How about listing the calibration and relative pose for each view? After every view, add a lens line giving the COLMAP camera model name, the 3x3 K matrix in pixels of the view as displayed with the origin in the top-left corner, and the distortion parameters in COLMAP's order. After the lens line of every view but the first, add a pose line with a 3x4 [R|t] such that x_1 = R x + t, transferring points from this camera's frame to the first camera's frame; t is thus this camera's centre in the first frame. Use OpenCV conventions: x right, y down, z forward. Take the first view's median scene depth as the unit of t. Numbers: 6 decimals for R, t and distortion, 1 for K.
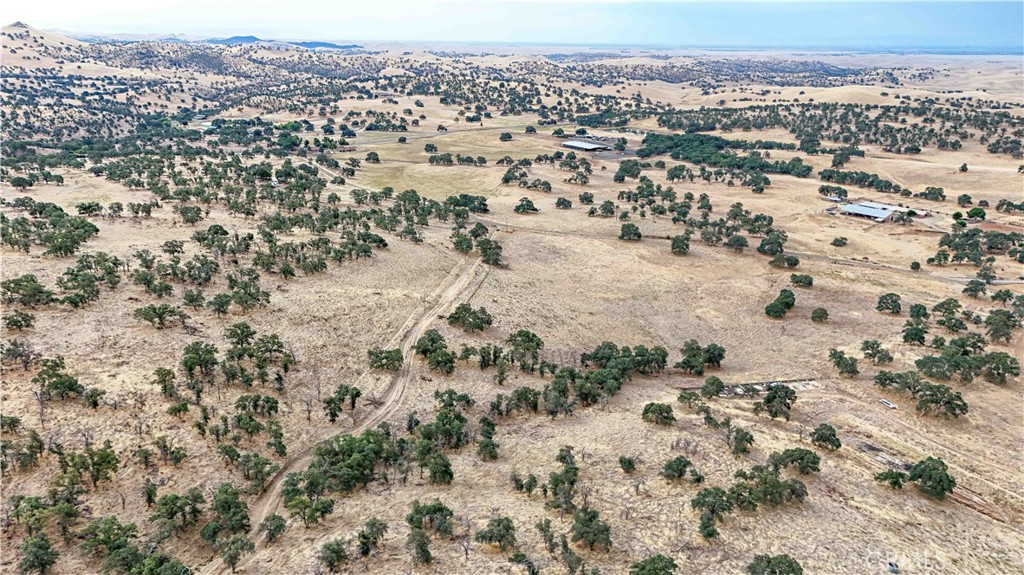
lens RADIAL K [[742.4, 0, 508.2], [0, 742.4, 285.6], [0, 0, 1]] dist [0.034357, -0.024310]
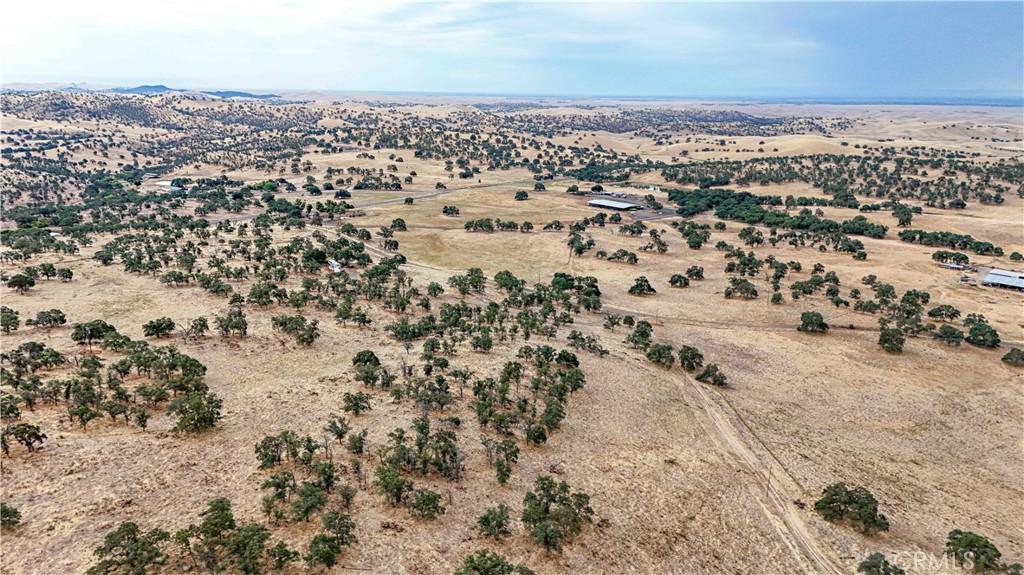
lens RADIAL K [[742.4, 0, 514.8], [0, 742.4, 291.4], [0, 0, 1]] dist [0.034357, -0.024310]
pose [[0.992970, -0.029923, 0.114522, -0.079286], [0.036080, 0.997991, -0.052077, -0.023069], [-0.112734, 0.055843, 0.992055, 0.065140]]
